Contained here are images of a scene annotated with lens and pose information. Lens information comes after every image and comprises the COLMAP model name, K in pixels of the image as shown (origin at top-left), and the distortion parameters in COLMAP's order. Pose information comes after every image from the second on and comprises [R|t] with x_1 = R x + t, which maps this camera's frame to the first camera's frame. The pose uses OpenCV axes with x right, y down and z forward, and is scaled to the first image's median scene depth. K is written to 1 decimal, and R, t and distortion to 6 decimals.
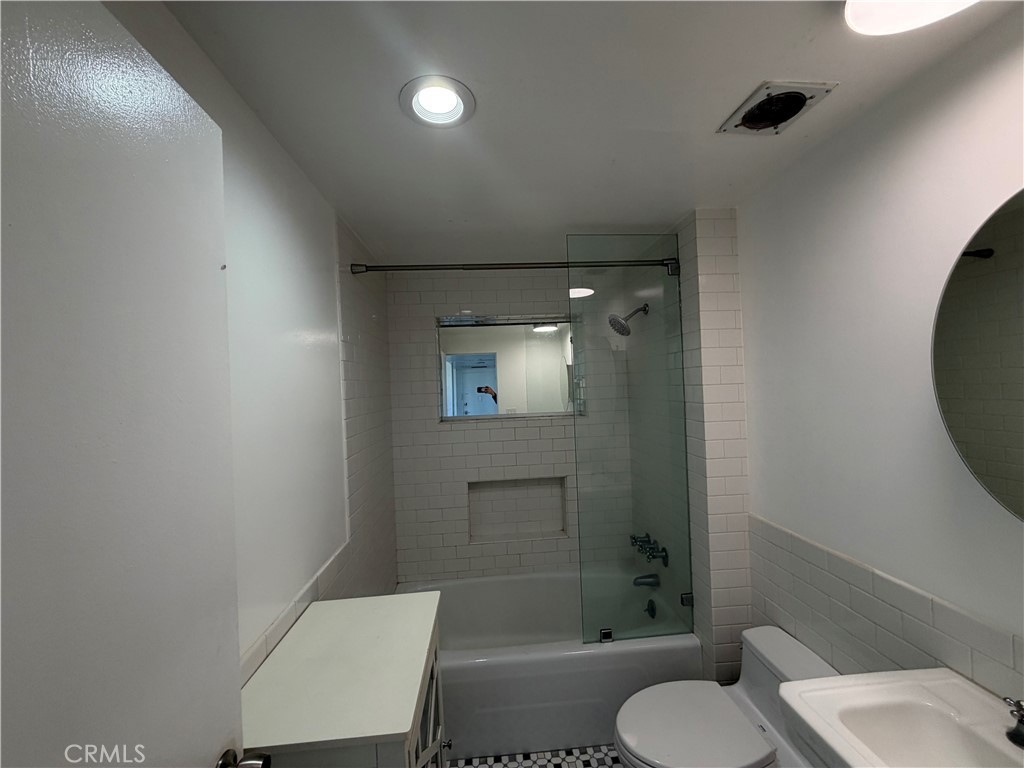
lens RADIAL K [[407.8, 0, 510.8], [0, 407.8, 386.0], [0, 0, 1]] dist [0.001372, -0.000603]
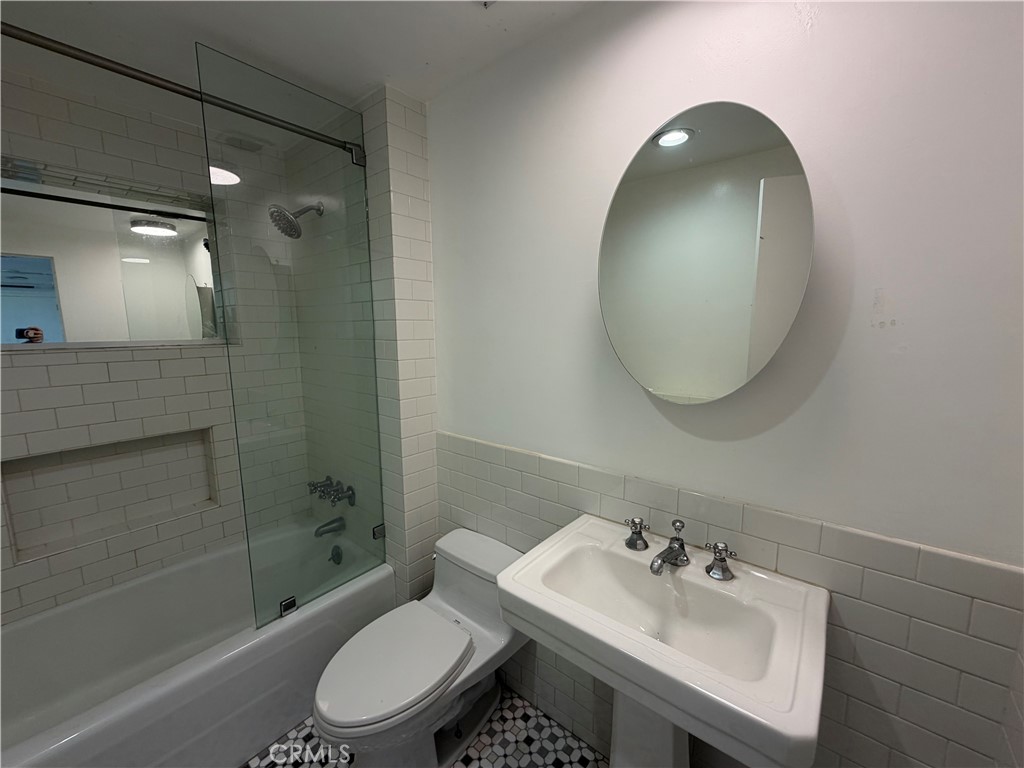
lens RADIAL K [[407.8, 0, 507.8], [0, 407.8, 382.5], [0, 0, 1]] dist [0.001372, -0.000603]
pose [[0.702156, -0.065735, 0.708982, -0.006143], [-0.018957, 0.993650, 0.110903, 0.068818], [-0.711771, -0.091312, 0.696451, 0.159705]]
